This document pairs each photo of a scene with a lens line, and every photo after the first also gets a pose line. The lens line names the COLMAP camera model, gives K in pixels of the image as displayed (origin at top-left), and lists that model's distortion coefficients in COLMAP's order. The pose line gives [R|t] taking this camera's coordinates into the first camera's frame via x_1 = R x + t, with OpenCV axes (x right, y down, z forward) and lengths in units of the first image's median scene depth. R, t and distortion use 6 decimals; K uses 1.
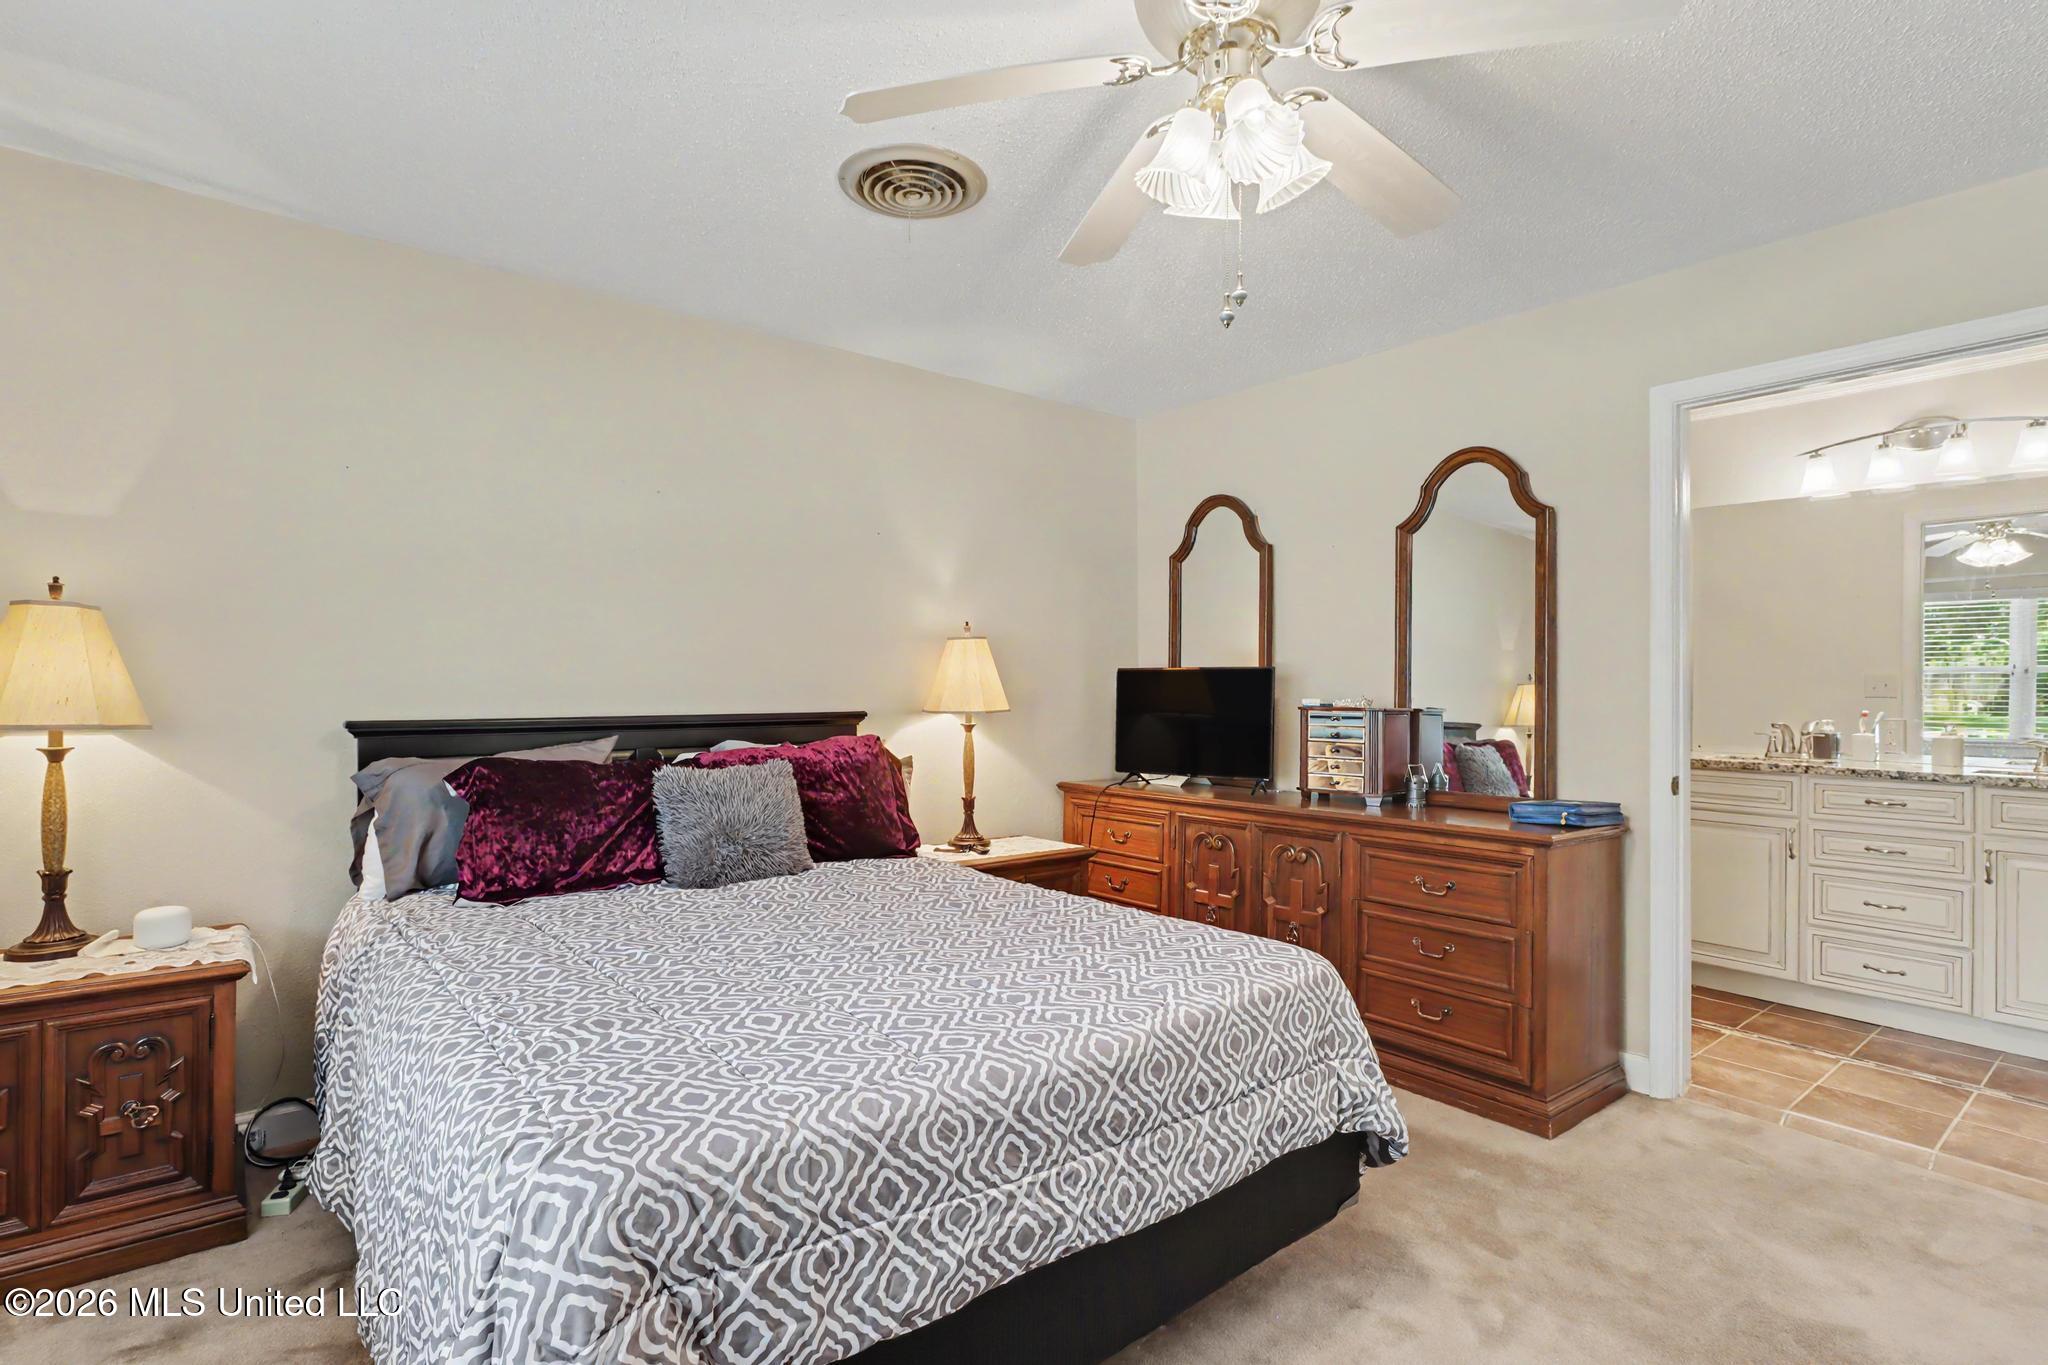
lens RADIAL K [[972.2, 0, 1024.9], [0, 972.2, 687.7], [0, 0, 1]] dist [-0.003043, 0.004448]
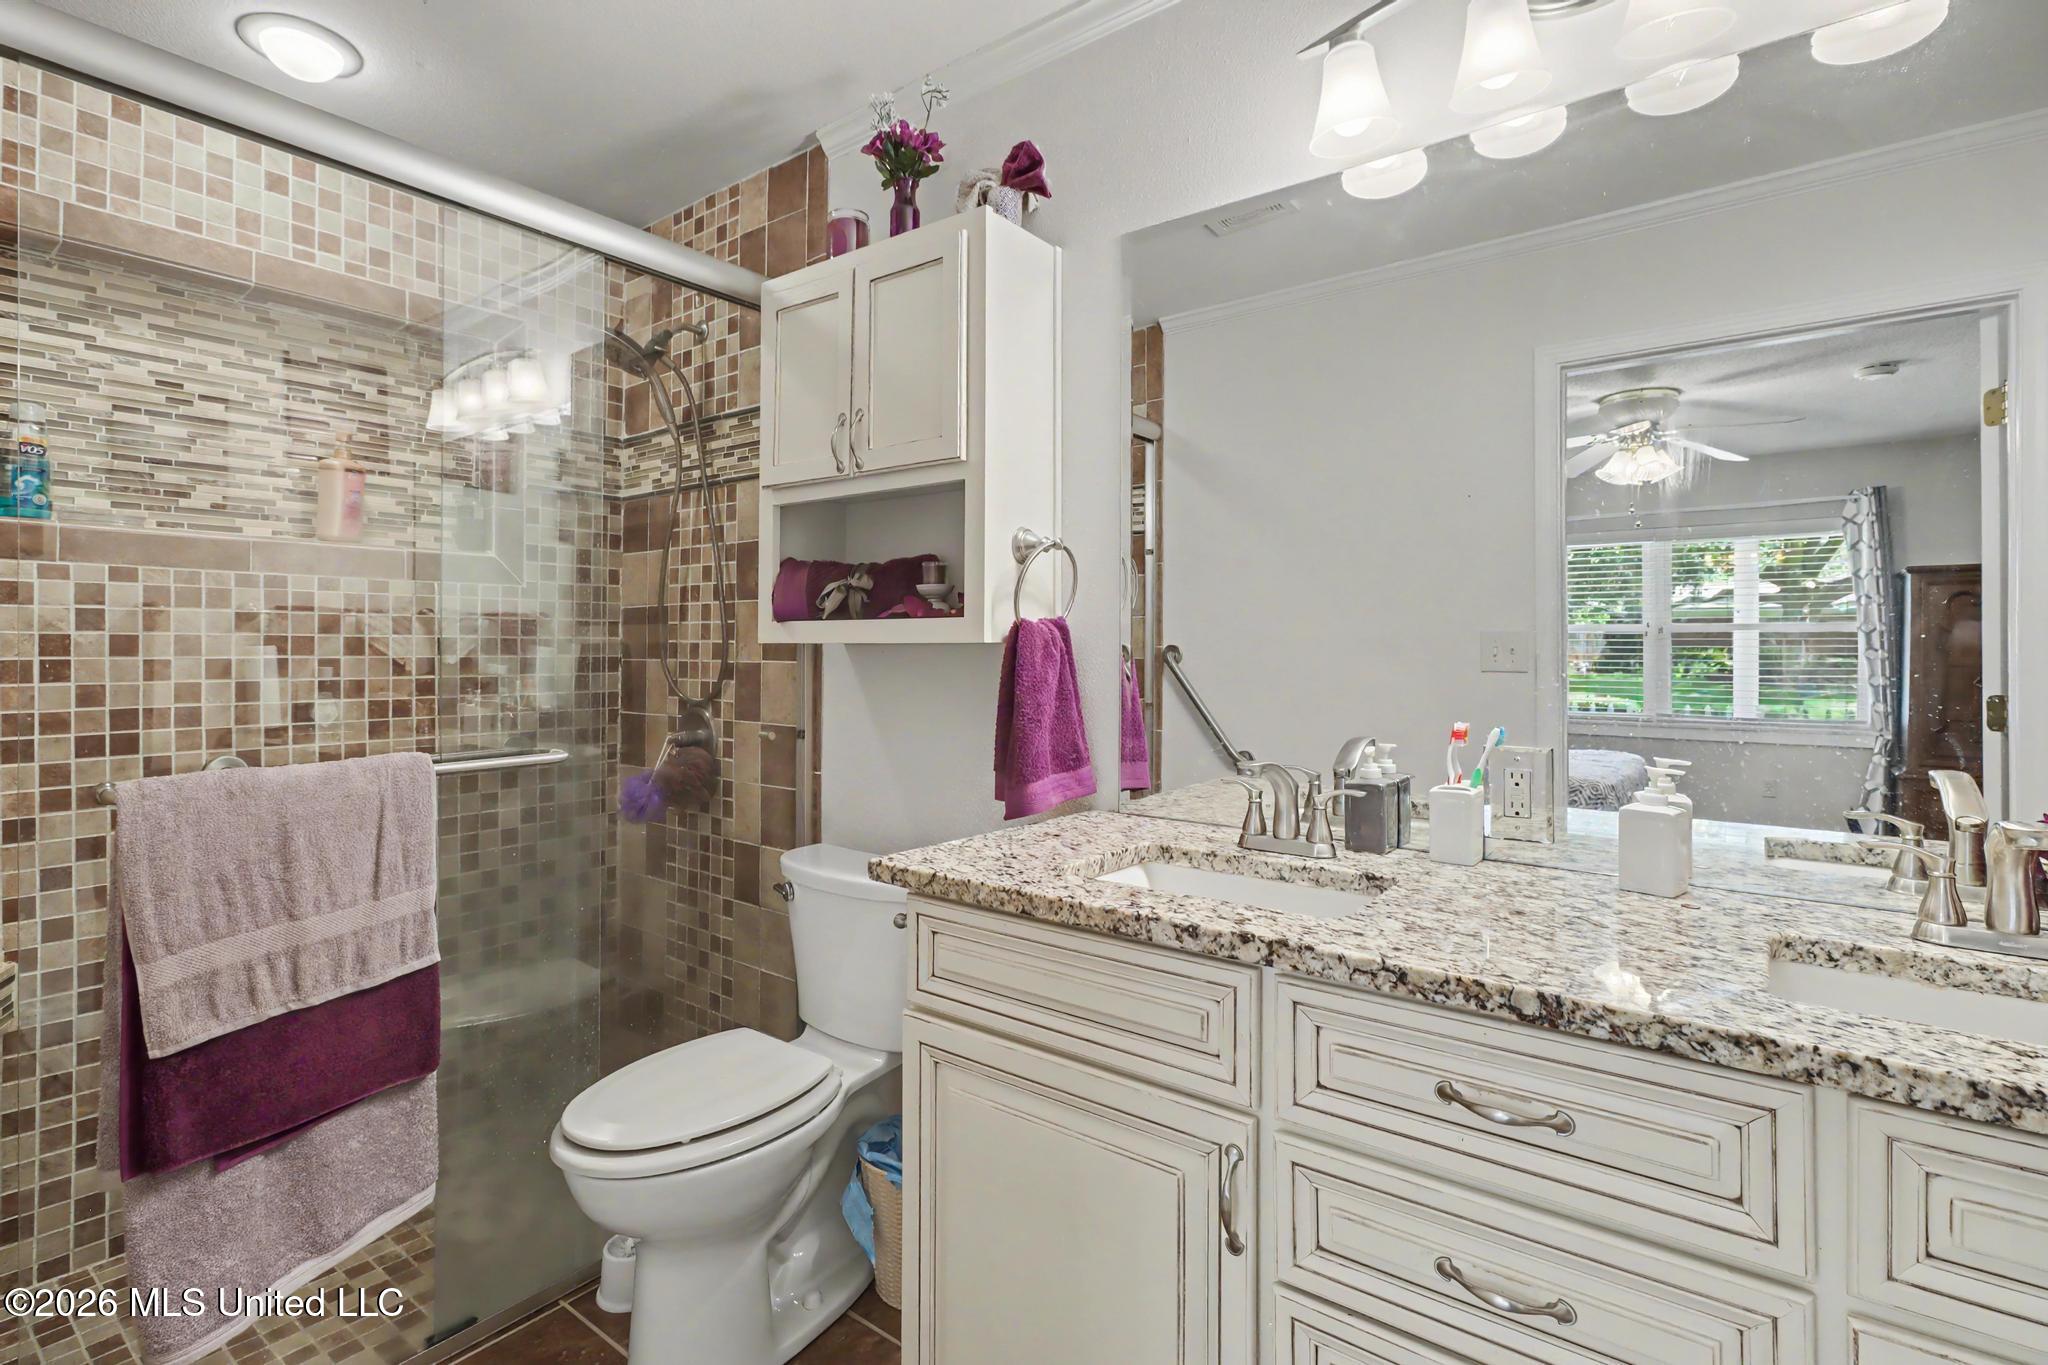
lens RADIAL K [[972.2, 0, 1021.9], [0, 972.2, 664.0], [0, 0, 1]] dist [-0.003043, 0.004448]
pose [[0.968351, -0.010351, 0.249376, 0.651005], [0.007997, 0.999913, 0.010449, -0.003986], [-0.249463, -0.008124, 0.968350, 0.729367]]
